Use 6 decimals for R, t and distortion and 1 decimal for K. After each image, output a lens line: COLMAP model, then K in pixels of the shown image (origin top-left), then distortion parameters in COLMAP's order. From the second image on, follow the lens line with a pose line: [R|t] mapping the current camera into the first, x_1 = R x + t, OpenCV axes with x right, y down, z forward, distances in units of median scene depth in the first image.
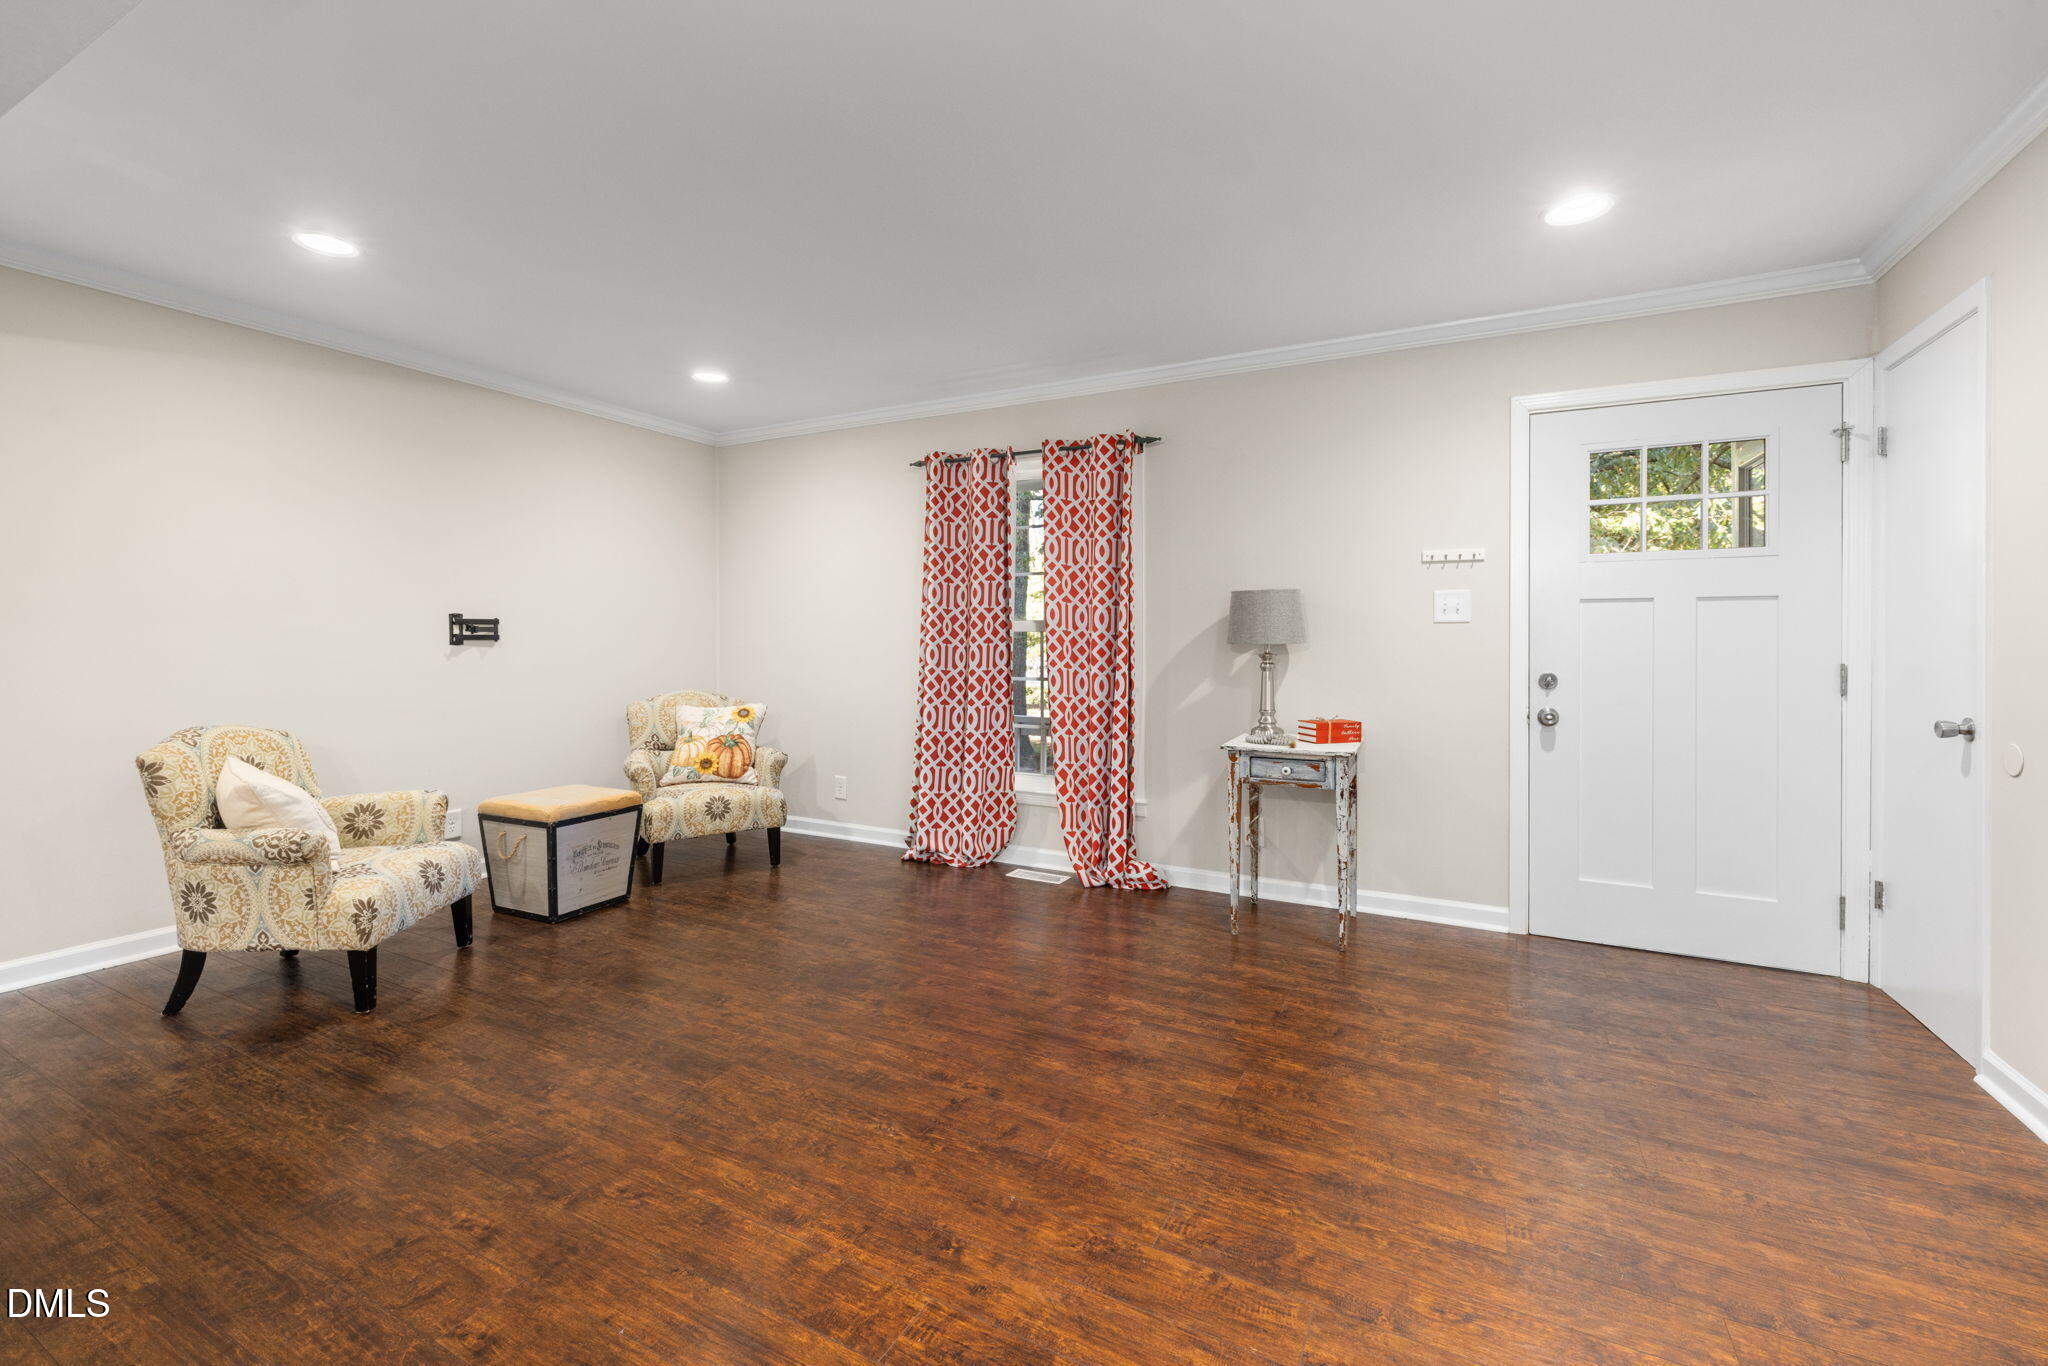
lens RADIAL K [[864.1, 0, 1009.6], [0, 864.1, 642.1], [0, 0, 1]] dist [-0.001510, 0.000438]
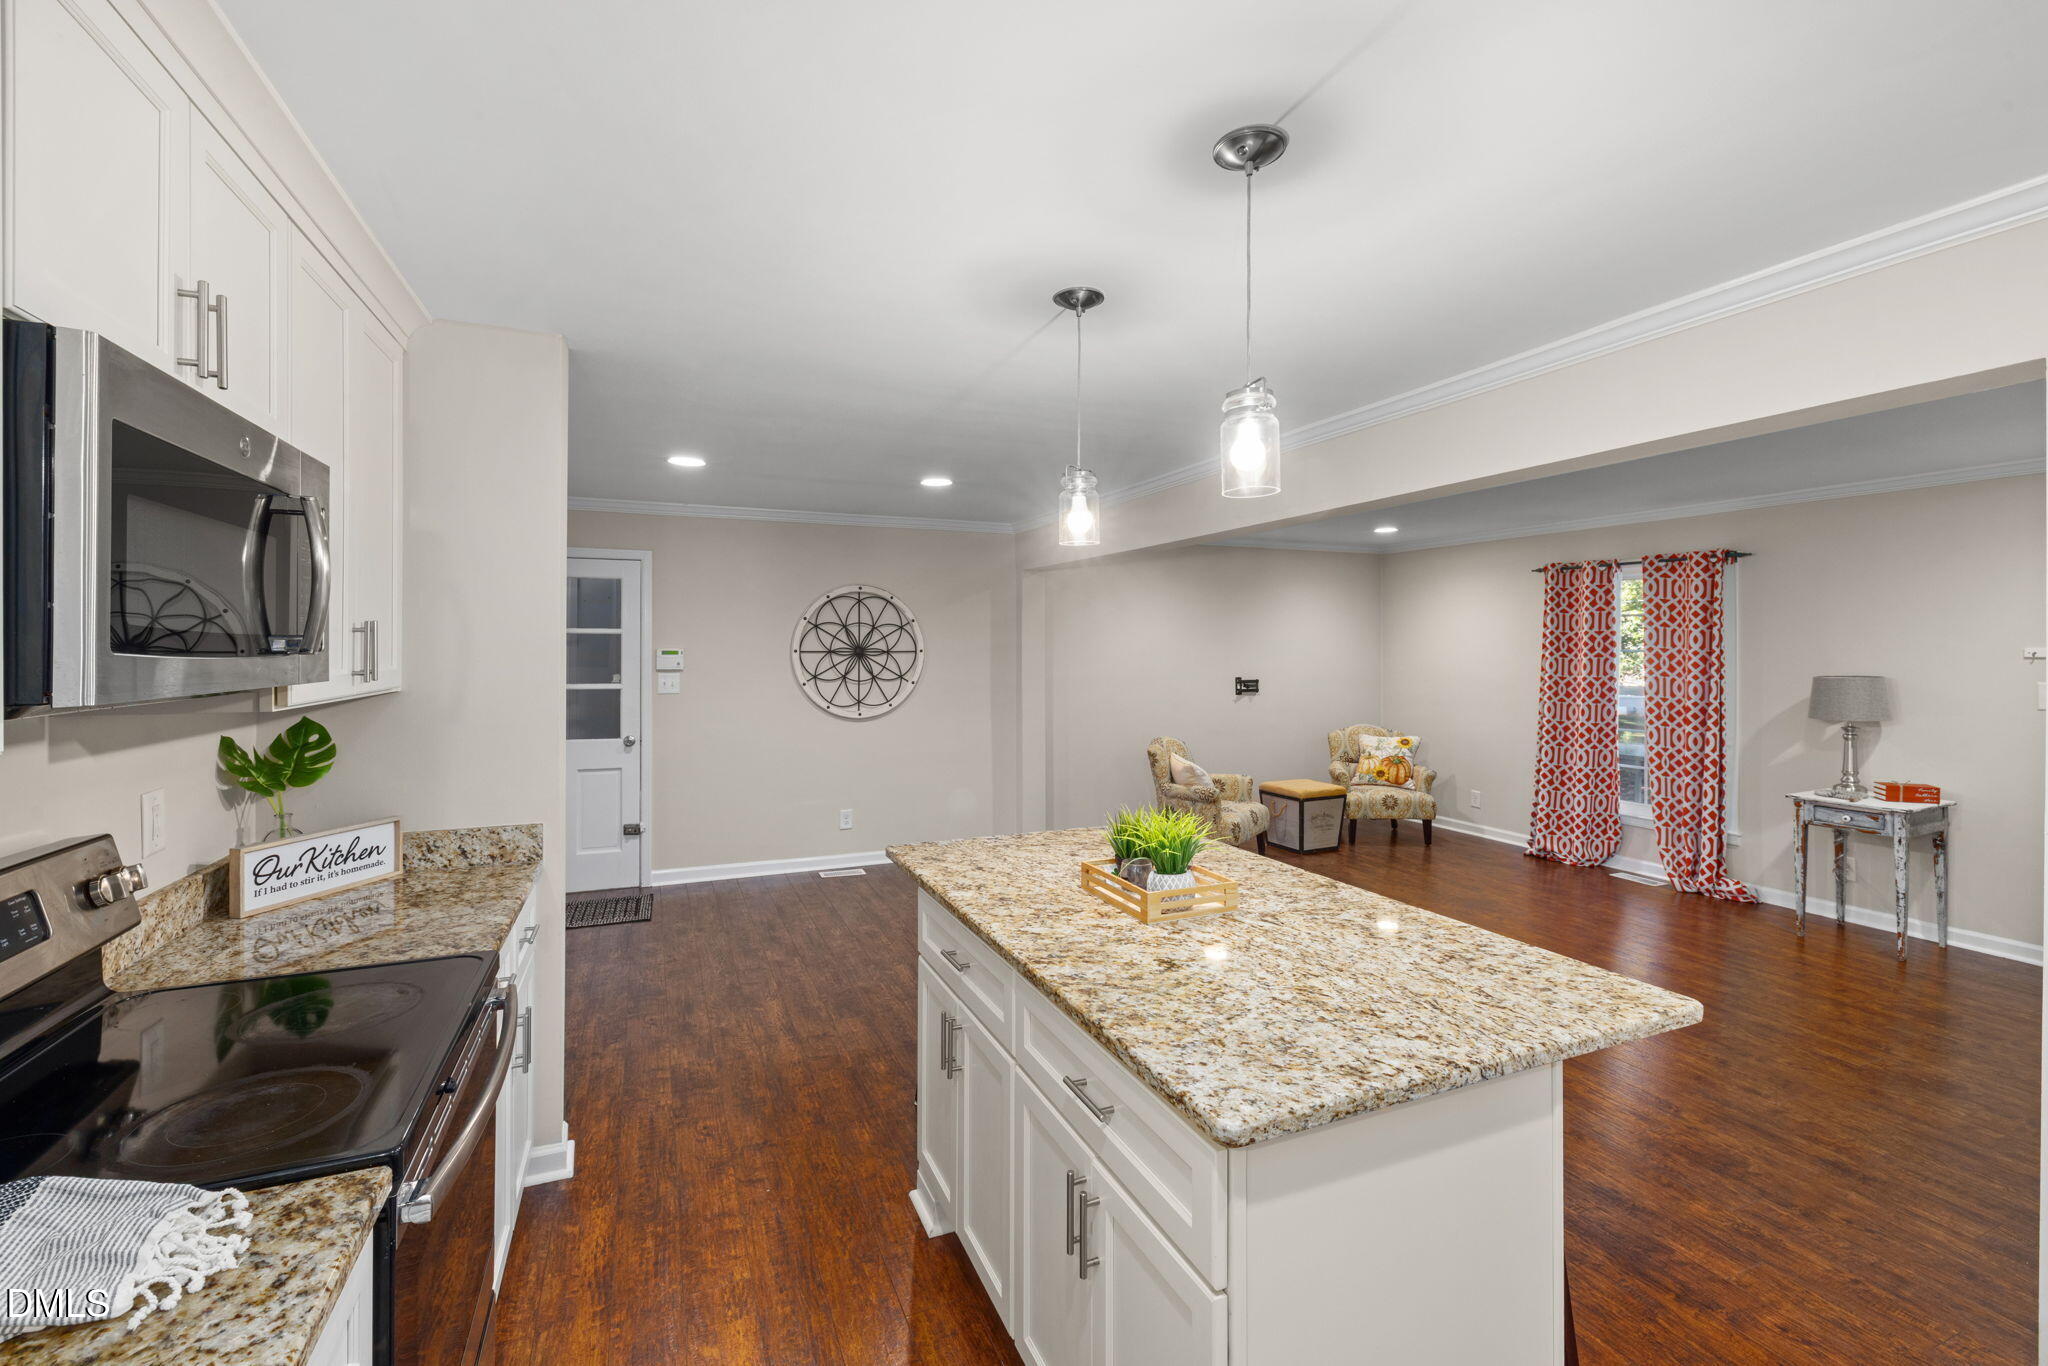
lens RADIAL K [[864.1, 0, 1026.1], [0, 864.1, 650.3], [0, 0, 1]] dist [-0.001510, 0.000438]
pose [[0.783347, 0.001100, -0.621584, 0.128733], [0.000013, 0.999998, 0.001786, -0.093641], [0.621585, -0.001407, 0.783346, -0.685574]]
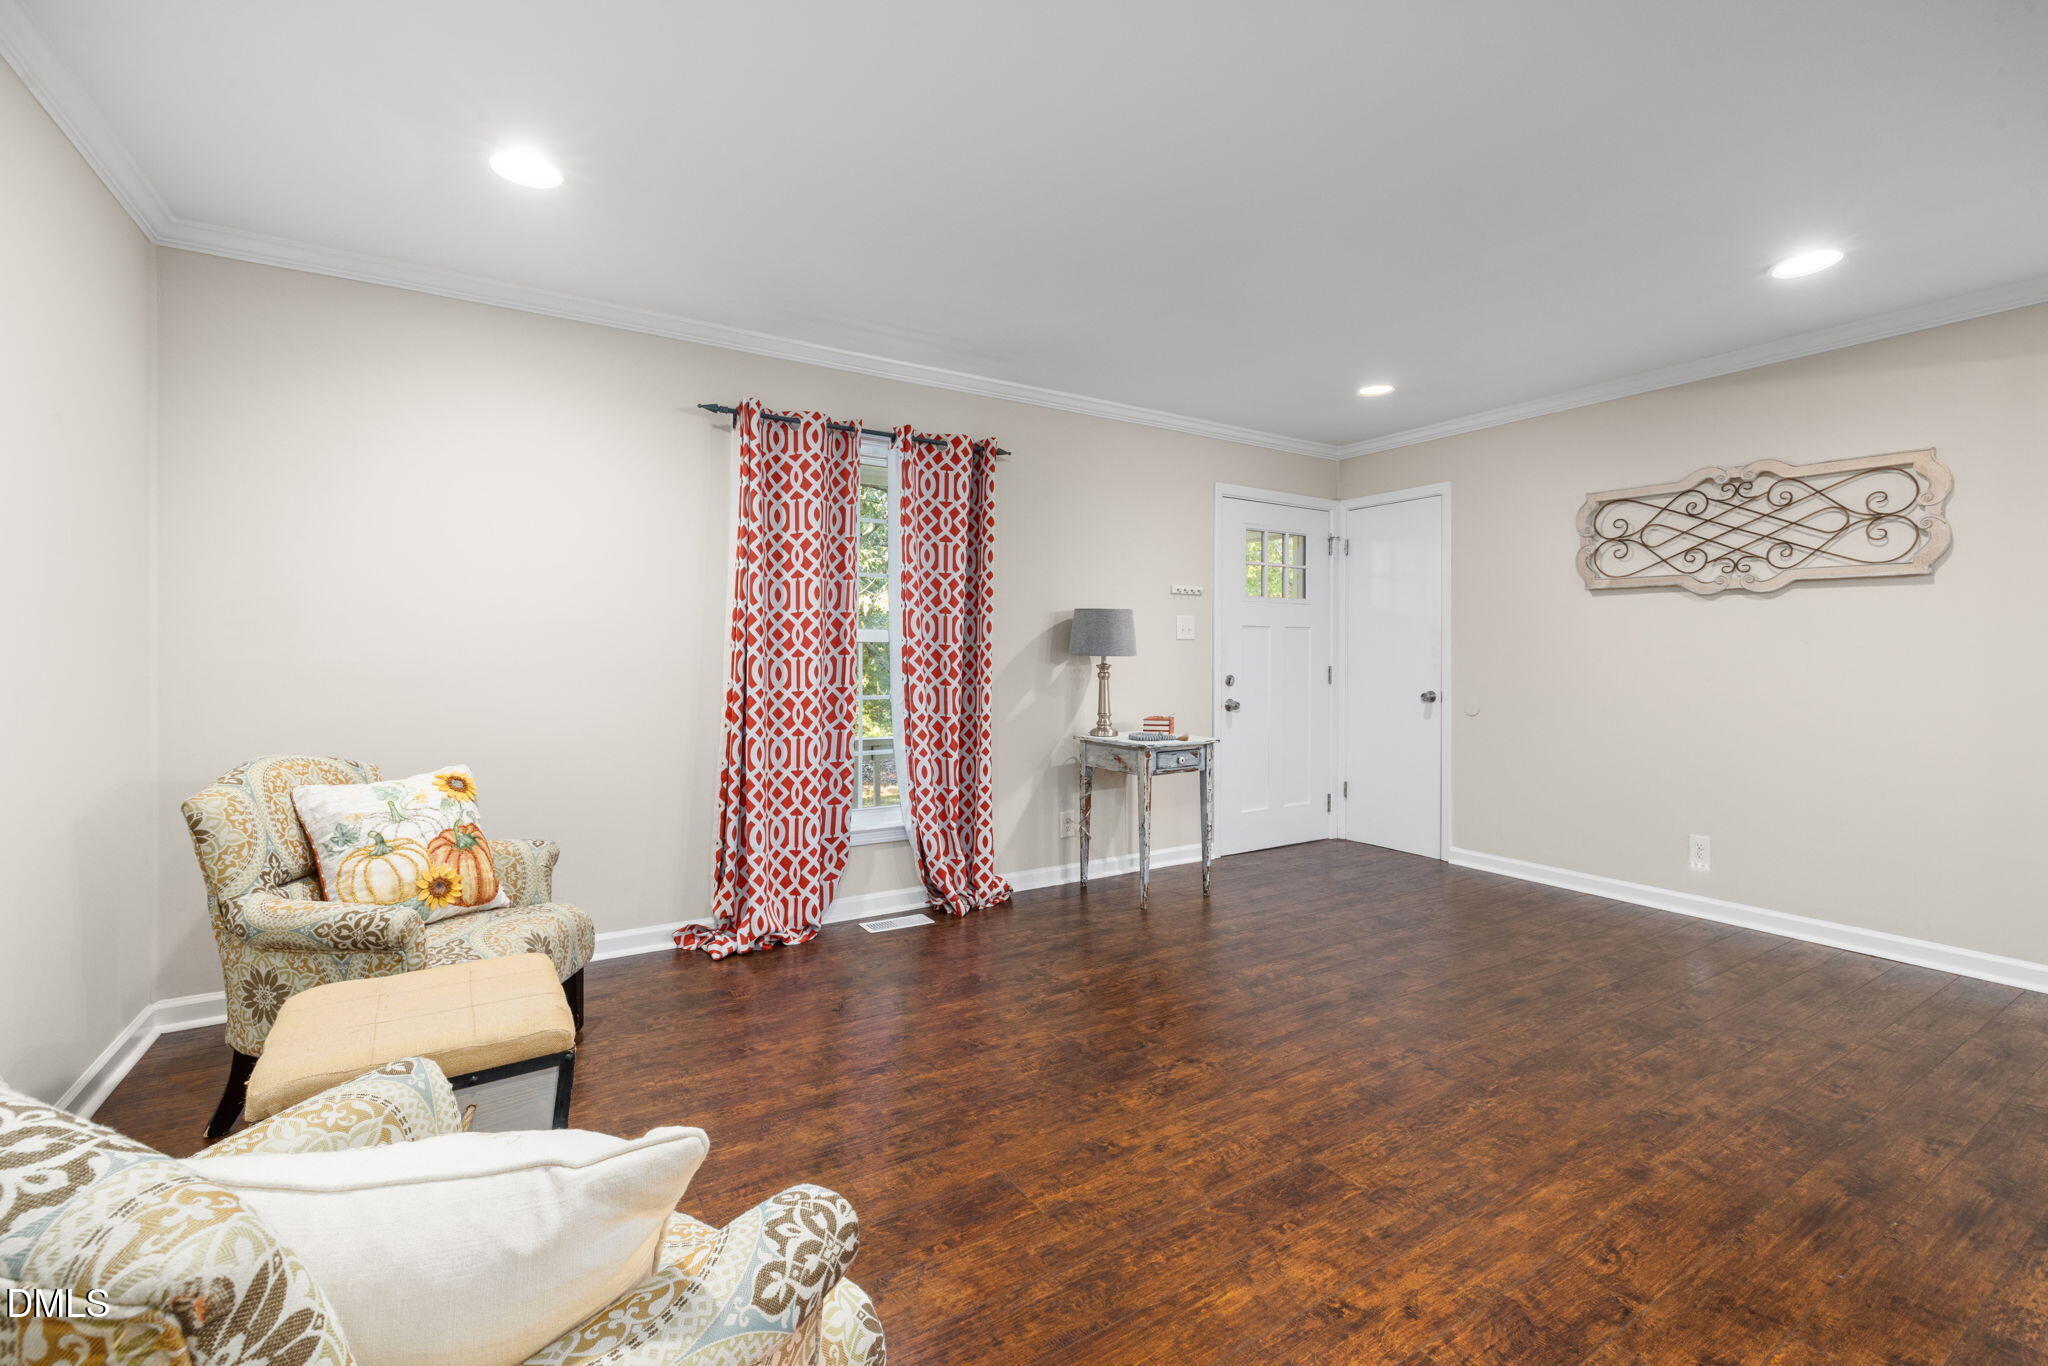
lens RADIAL K [[864.1, 0, 1010.6], [0, 864.1, 646.5], [0, 0, 1]] dist [-0.001510, 0.000438]
pose [[0.506638, 0.006281, 0.862136, -0.700326], [0.000864, 0.999969, -0.007794, -0.000811], [-0.862158, 0.004694, 0.506617, 0.486553]]
